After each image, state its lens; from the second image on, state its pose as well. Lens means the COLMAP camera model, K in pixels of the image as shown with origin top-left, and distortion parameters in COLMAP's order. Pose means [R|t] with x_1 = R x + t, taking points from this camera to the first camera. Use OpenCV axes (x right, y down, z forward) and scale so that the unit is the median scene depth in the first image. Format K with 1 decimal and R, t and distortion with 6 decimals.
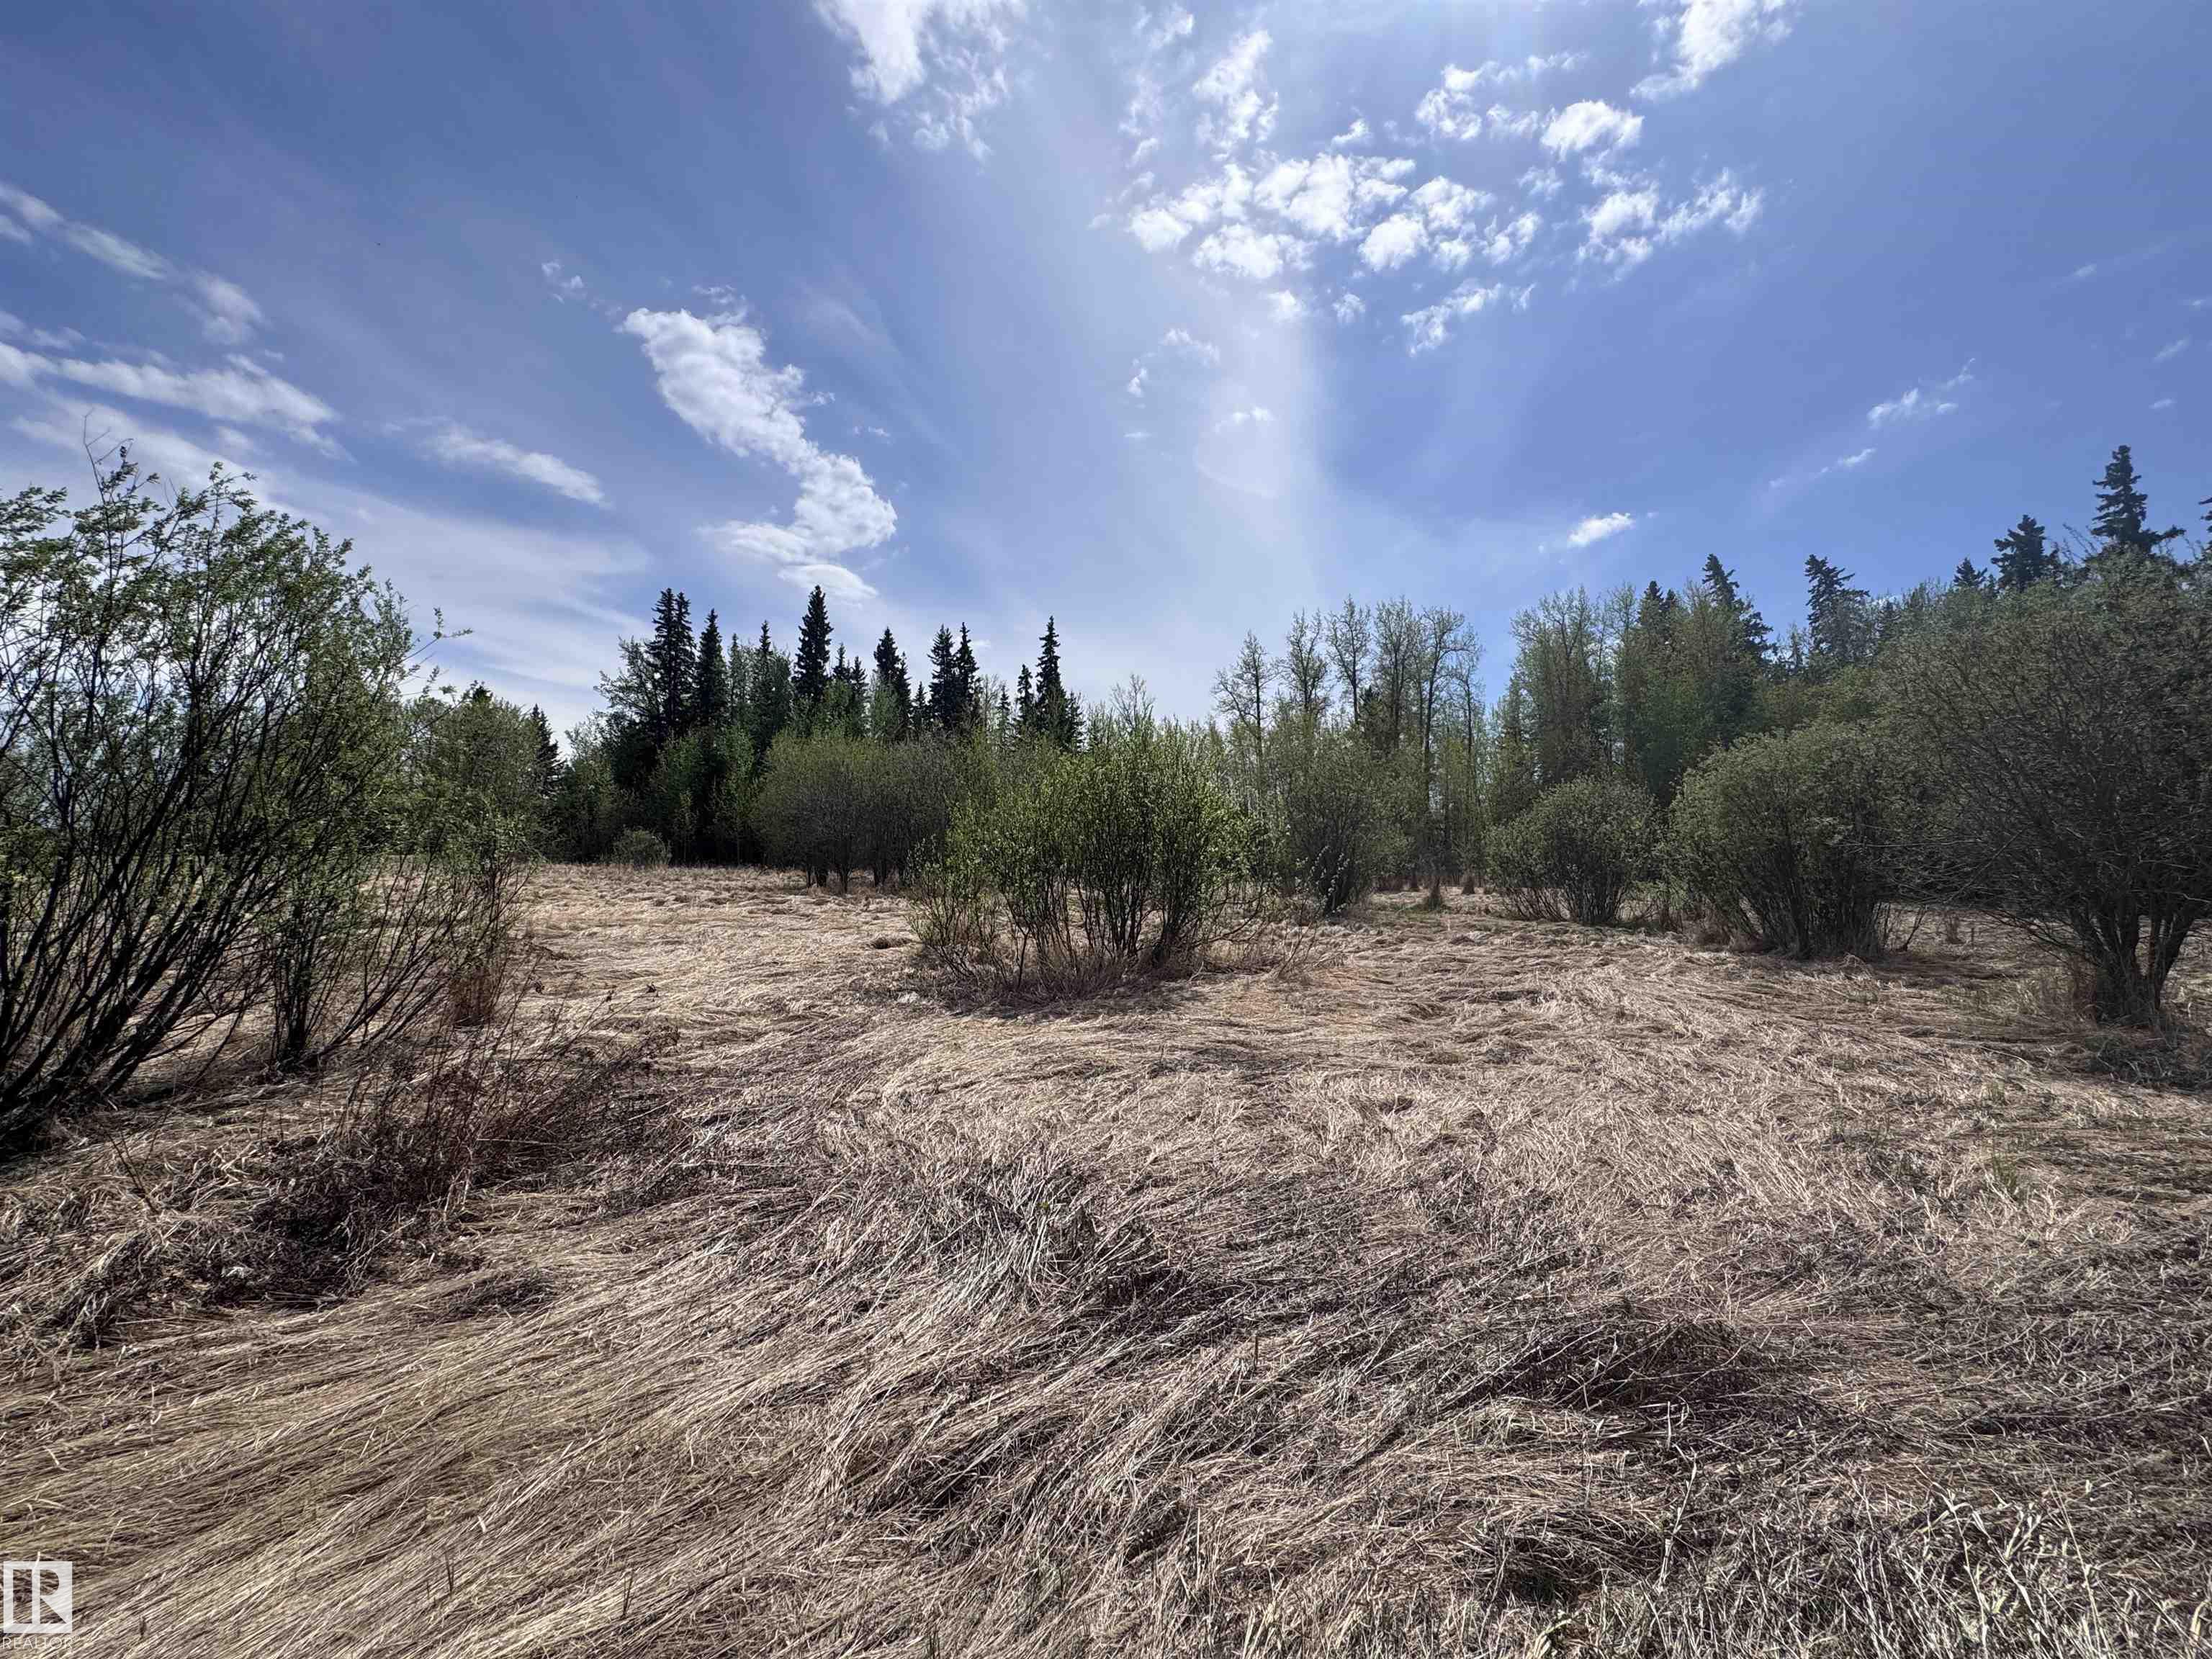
lens RADIAL K [[890.0, 0, 1094.7], [0, 890.0, 827.1], [0, 0, 1]] dist [0.002371, 0.000877]
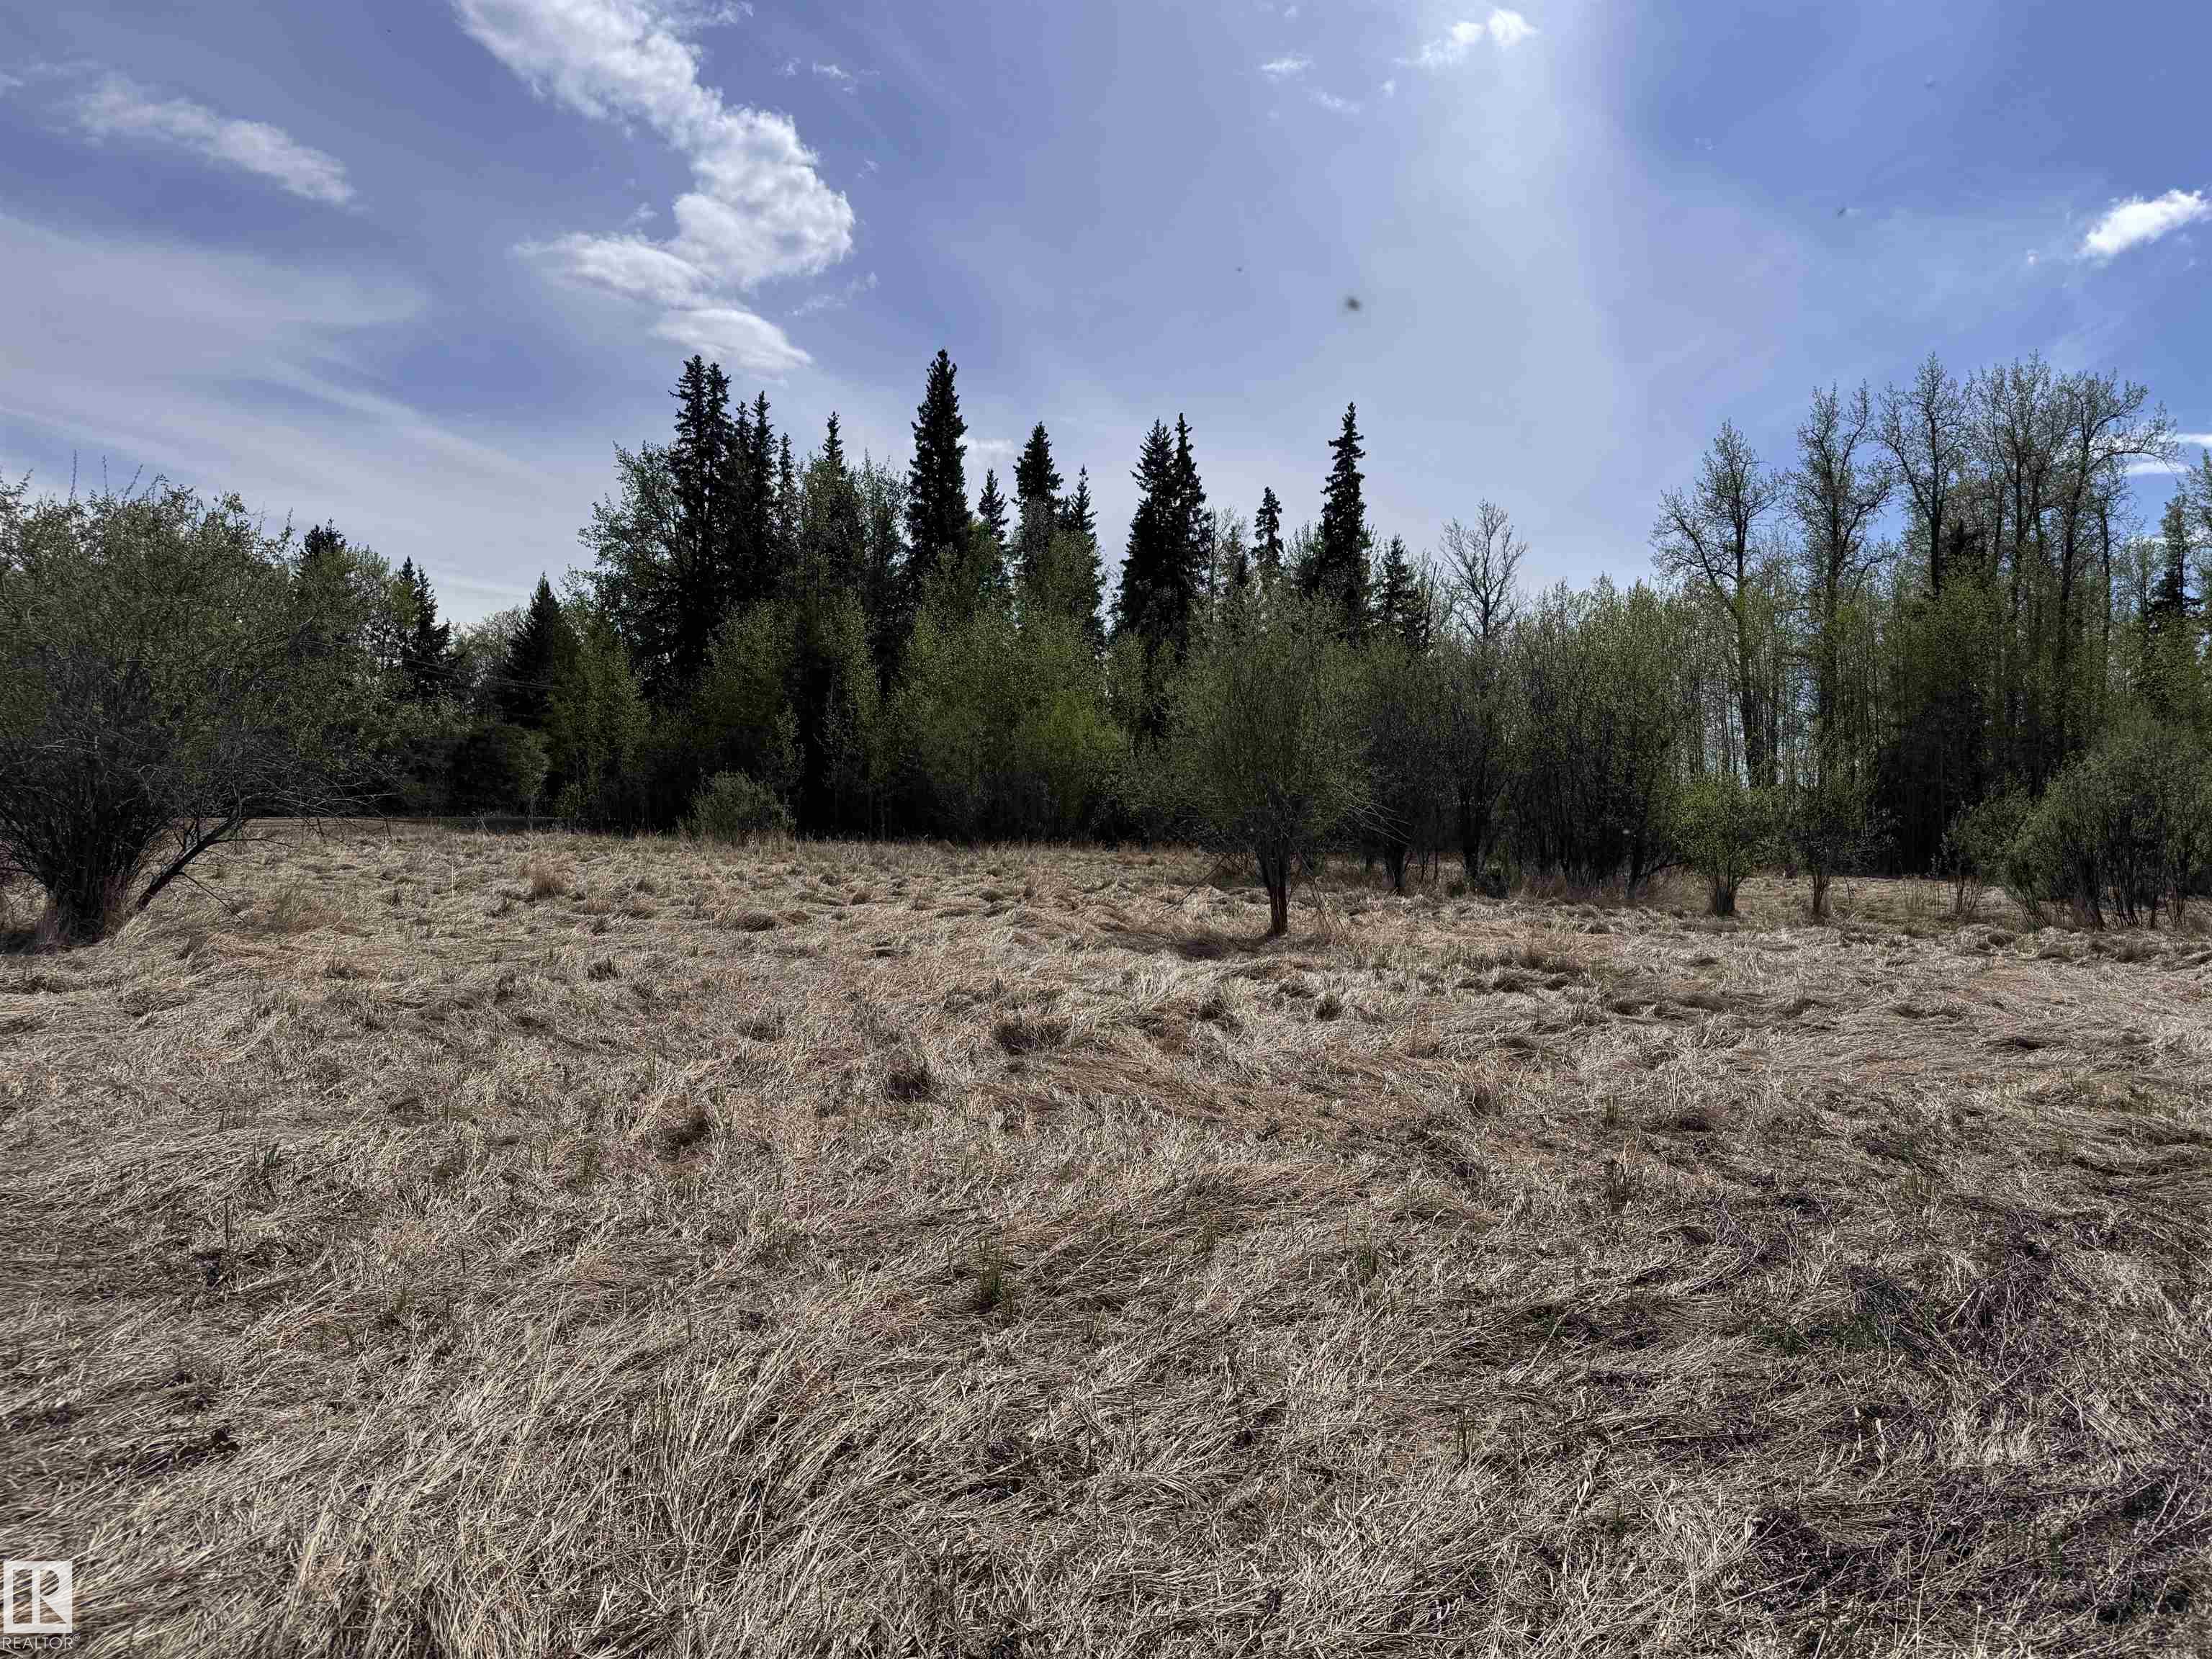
lens RADIAL K [[1540.7, 0, 1106.0], [0, 1540.7, 829.5], [0, 0, 1]] dist [0.020038, -0.031711]
pose [[0.998985, 0.003379, -0.044926, -0.132194], [-0.001448, 0.999077, 0.042923, -0.003799], [0.045030, -0.042815, 0.998068, -0.000815]]
